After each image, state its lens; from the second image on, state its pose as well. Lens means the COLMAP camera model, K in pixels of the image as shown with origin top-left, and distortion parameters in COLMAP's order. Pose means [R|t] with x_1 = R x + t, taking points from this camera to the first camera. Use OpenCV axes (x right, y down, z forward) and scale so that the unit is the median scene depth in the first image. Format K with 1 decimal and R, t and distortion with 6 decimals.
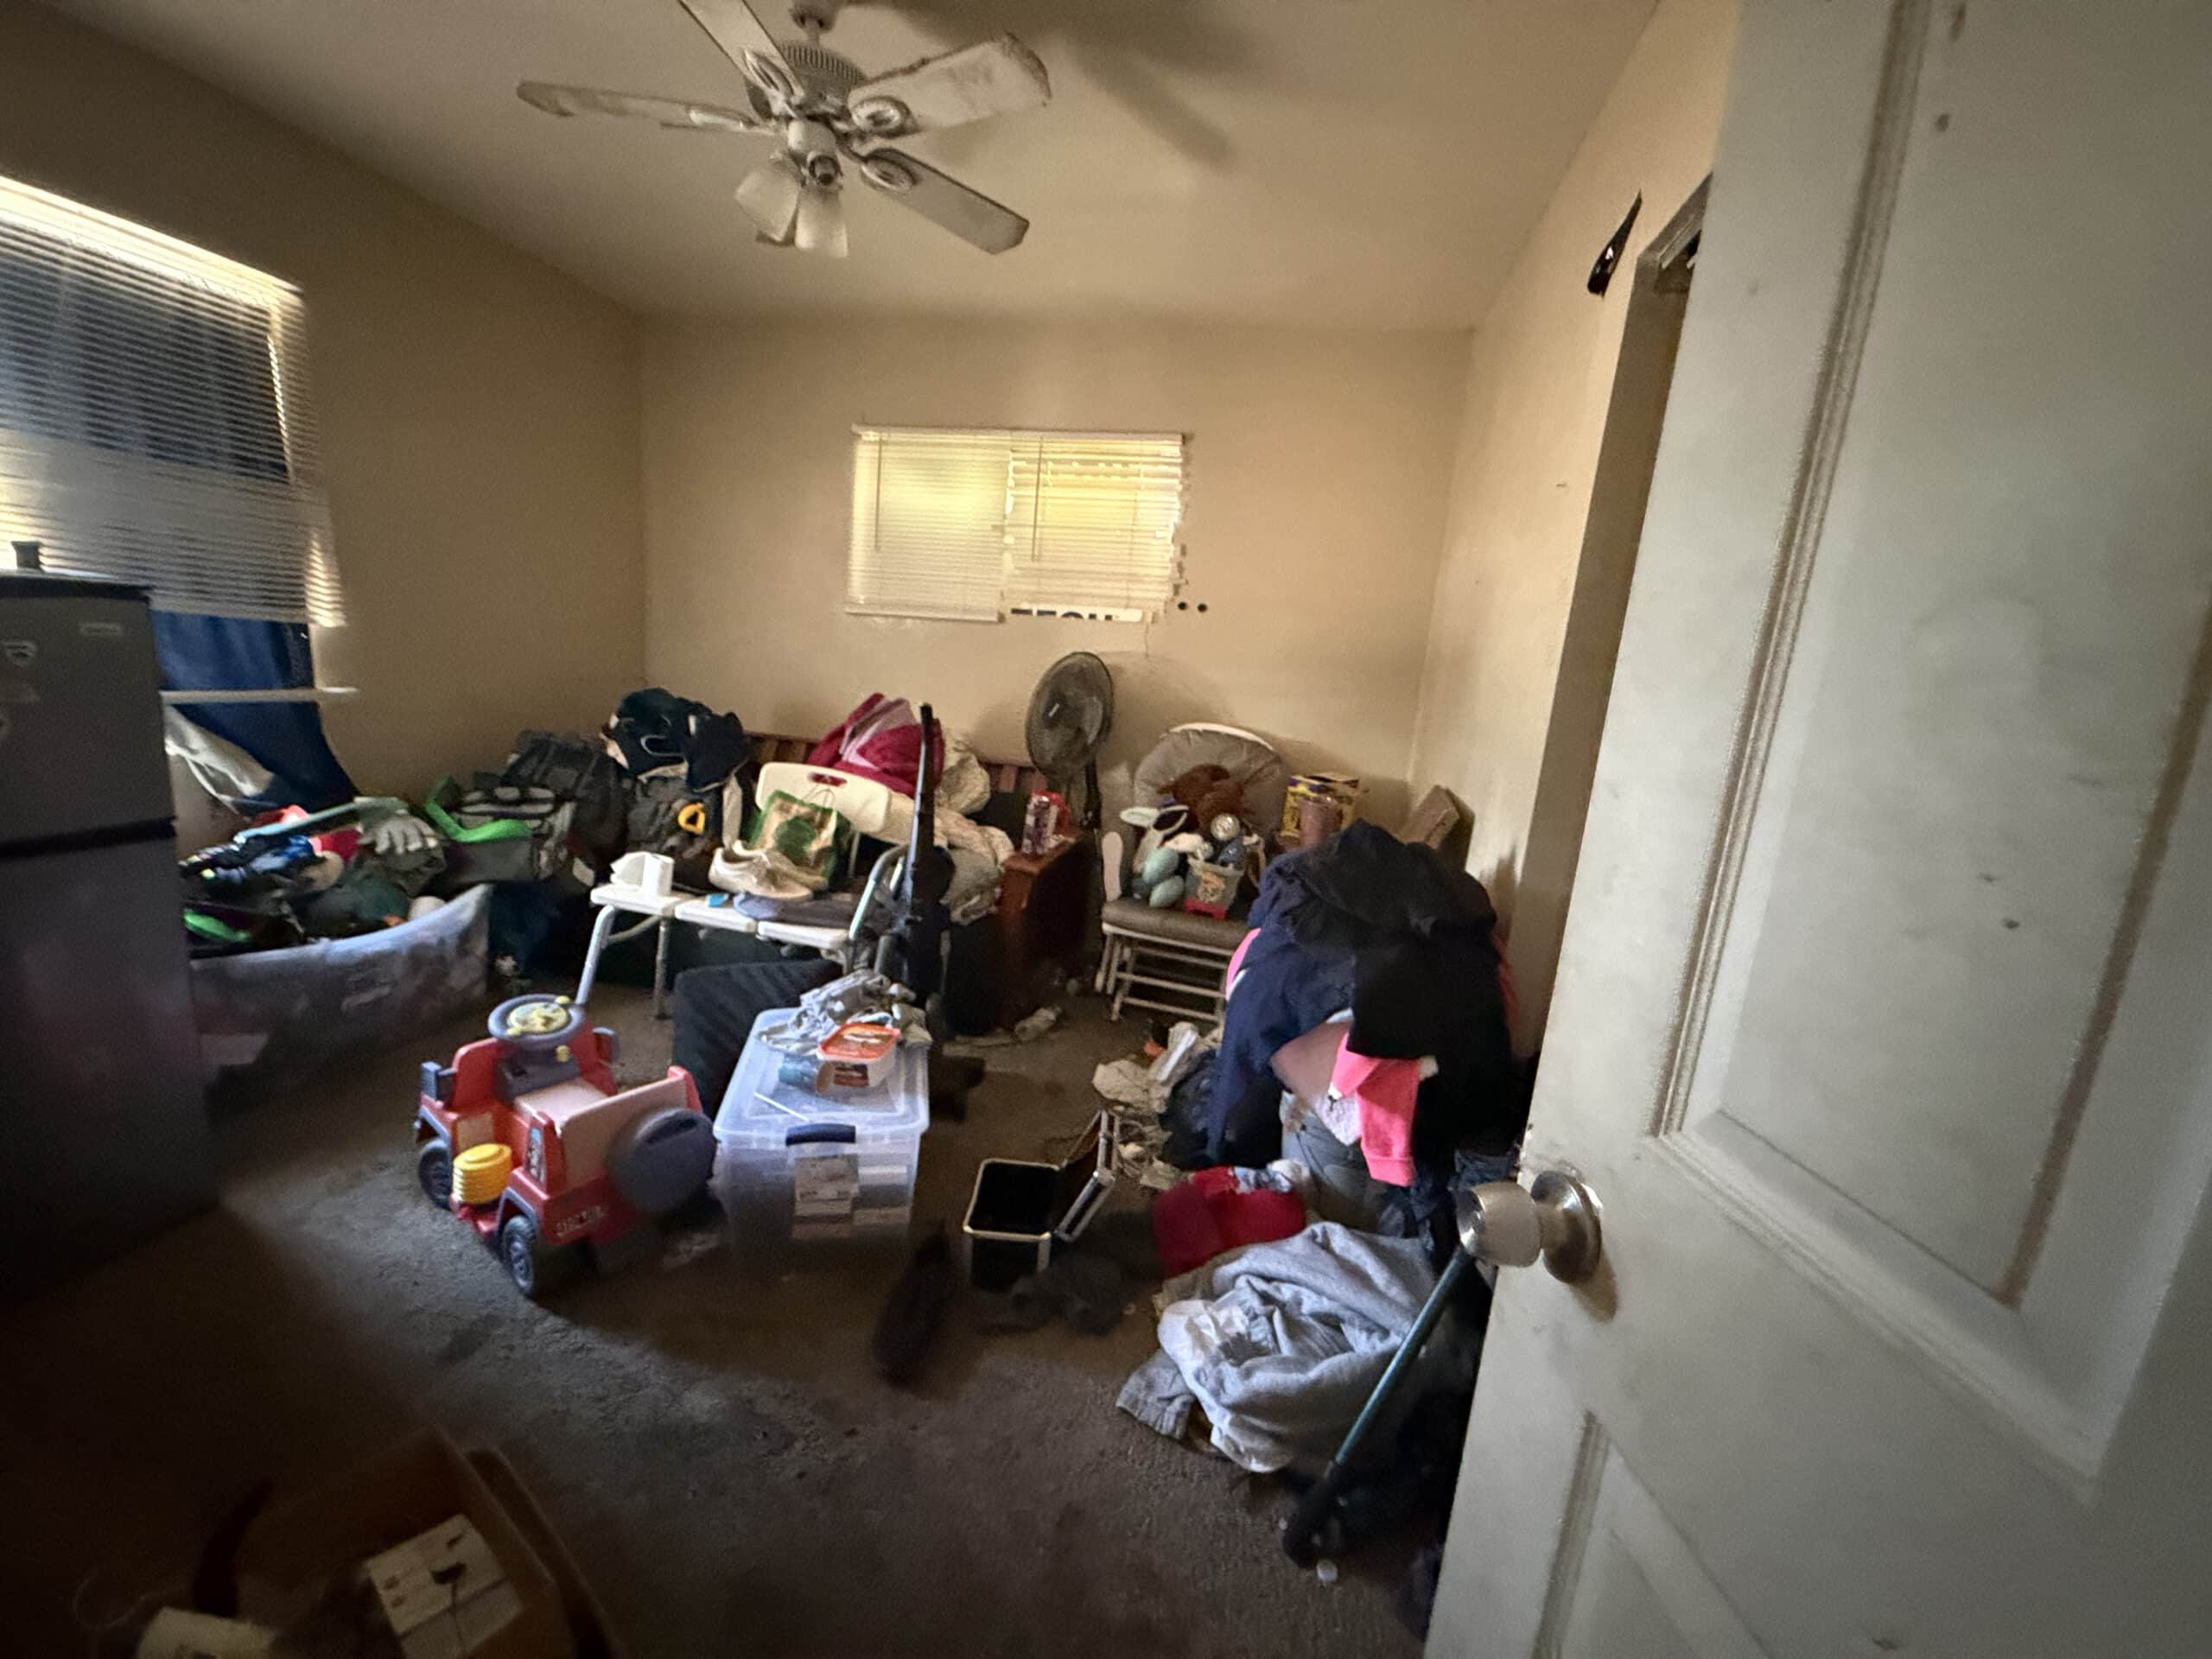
lens RADIAL K [[884.5, 0, 1106.3], [0, 884.5, 831.7], [0, 0, 1]] dist [0.004363, -0.000494]
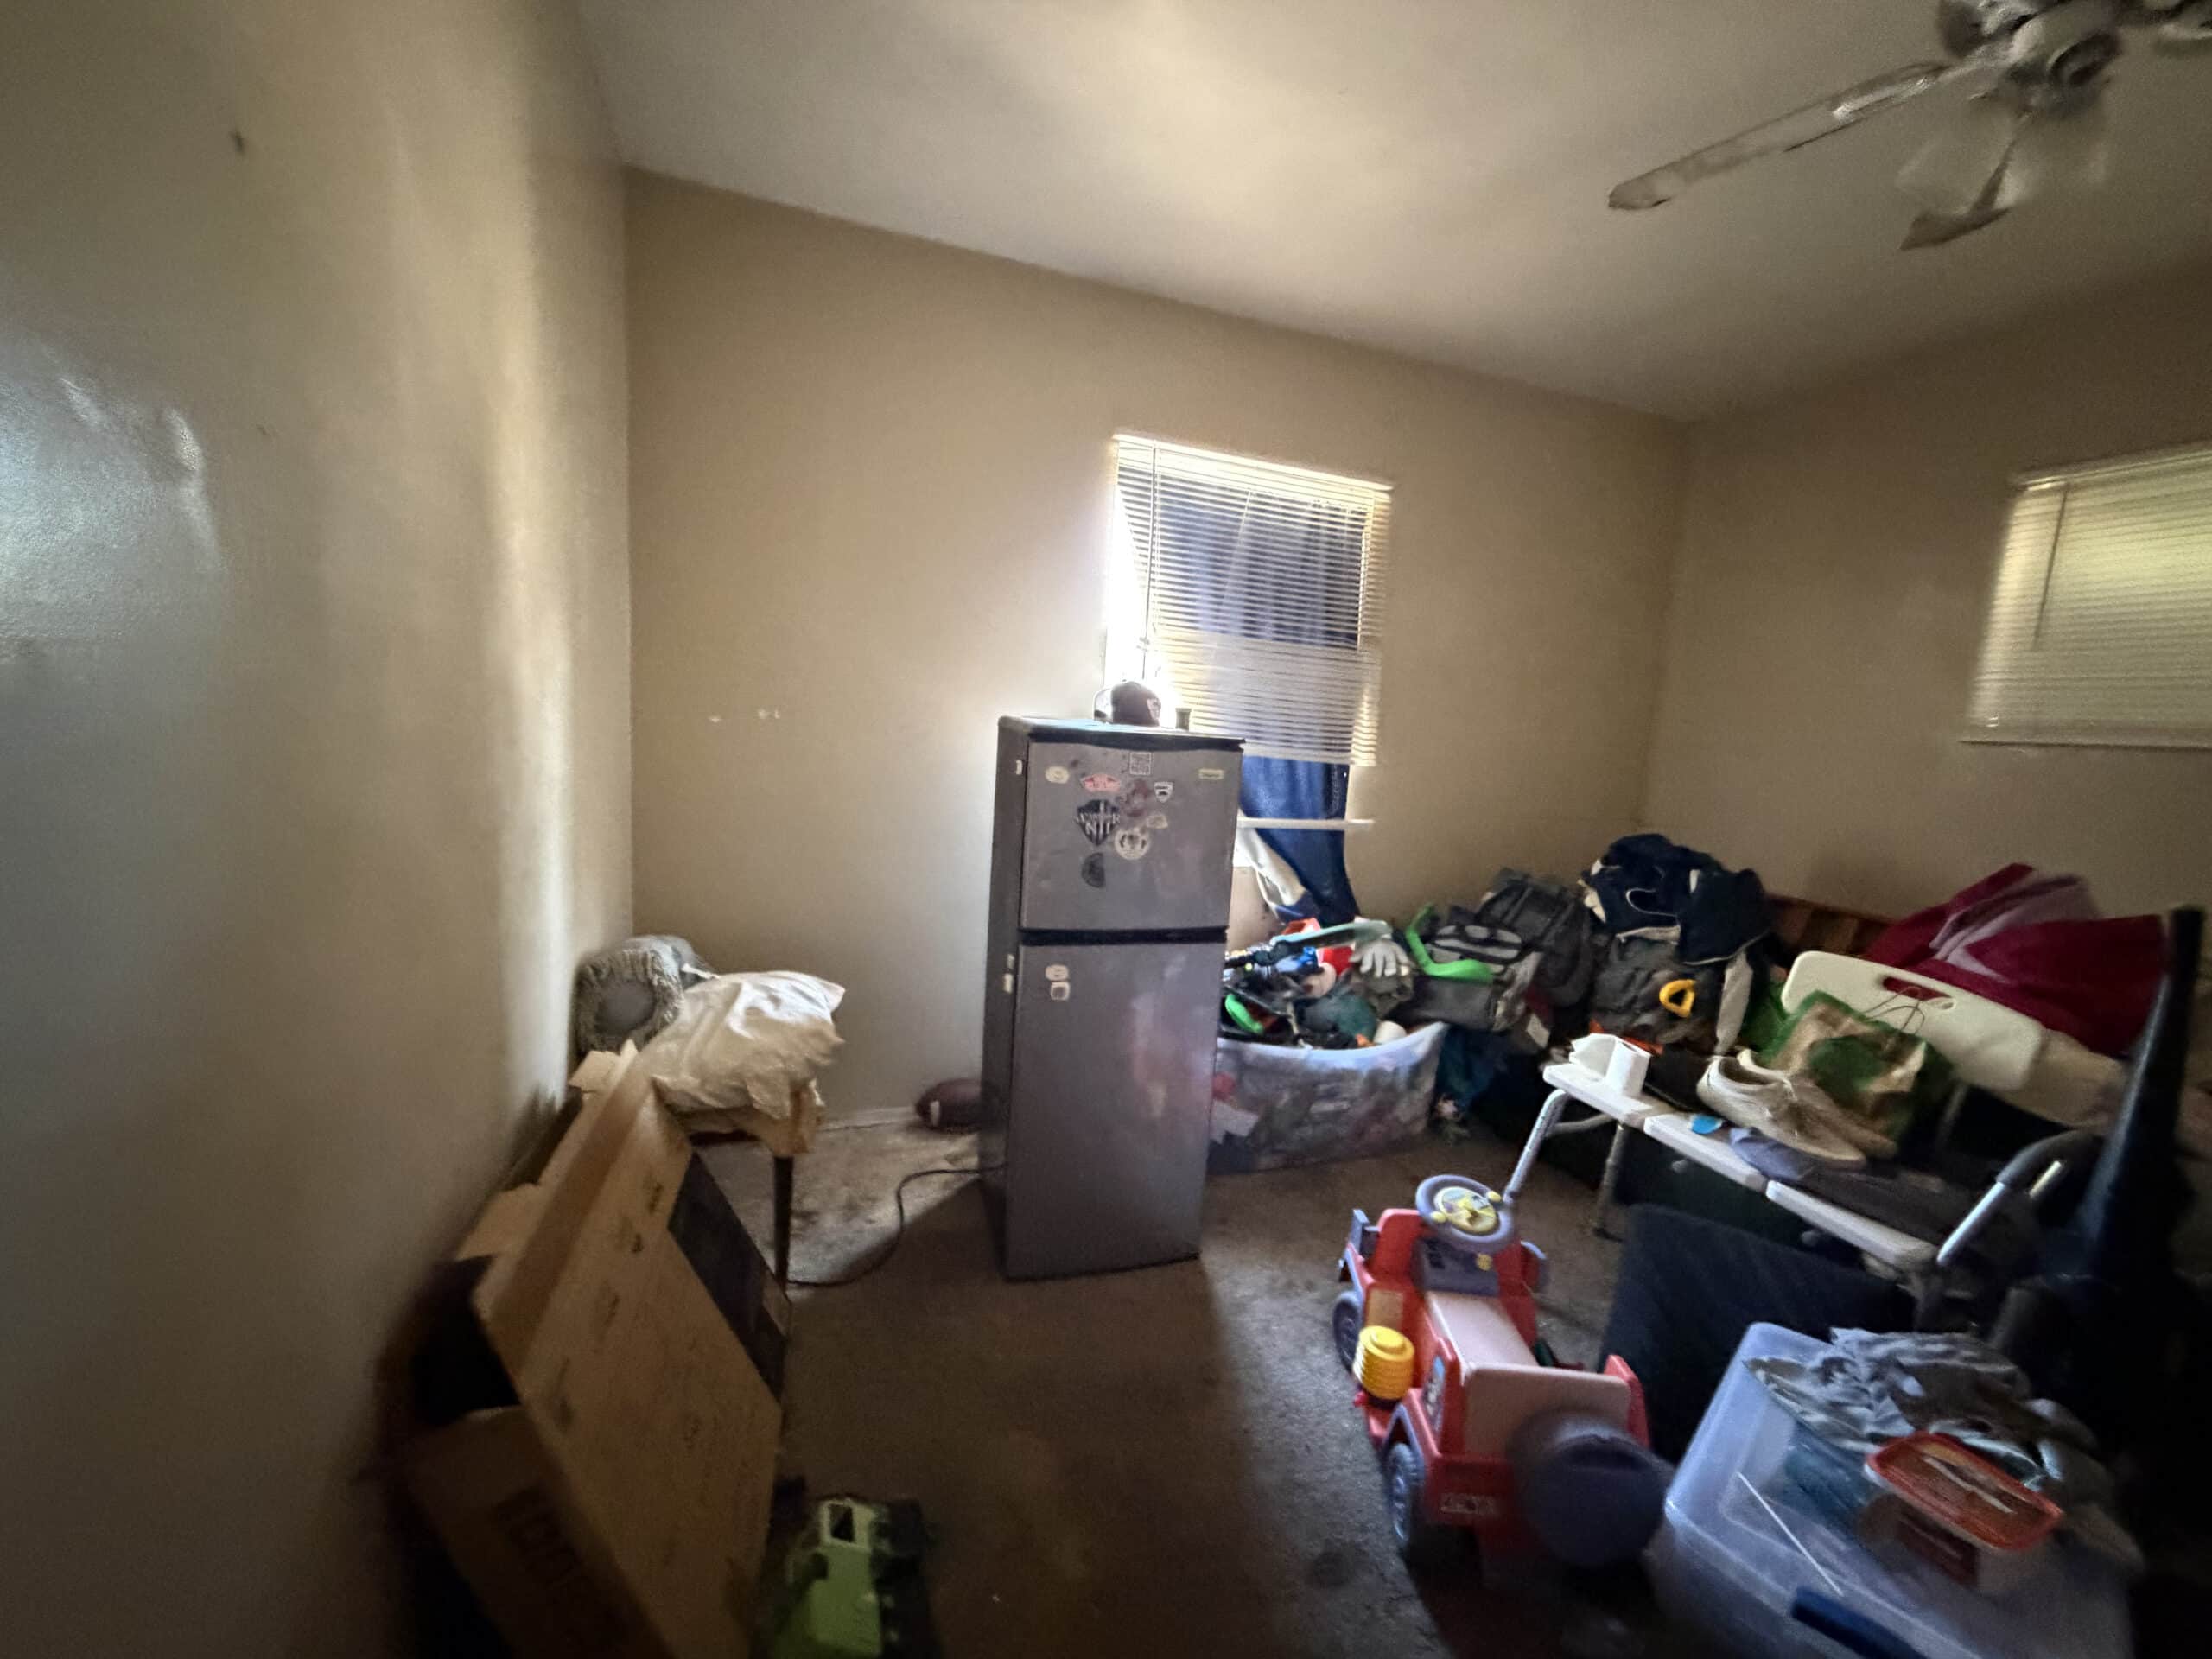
lens RADIAL K [[884.5, 0, 1101.4], [0, 884.5, 838.4], [0, 0, 1]] dist [0.004363, -0.000494]
pose [[0.532691, 0.063139, -0.843951, -0.102007], [-0.180241, 0.982799, -0.040239, -0.040547], [0.826894, 0.173550, 0.534908, 0.149118]]
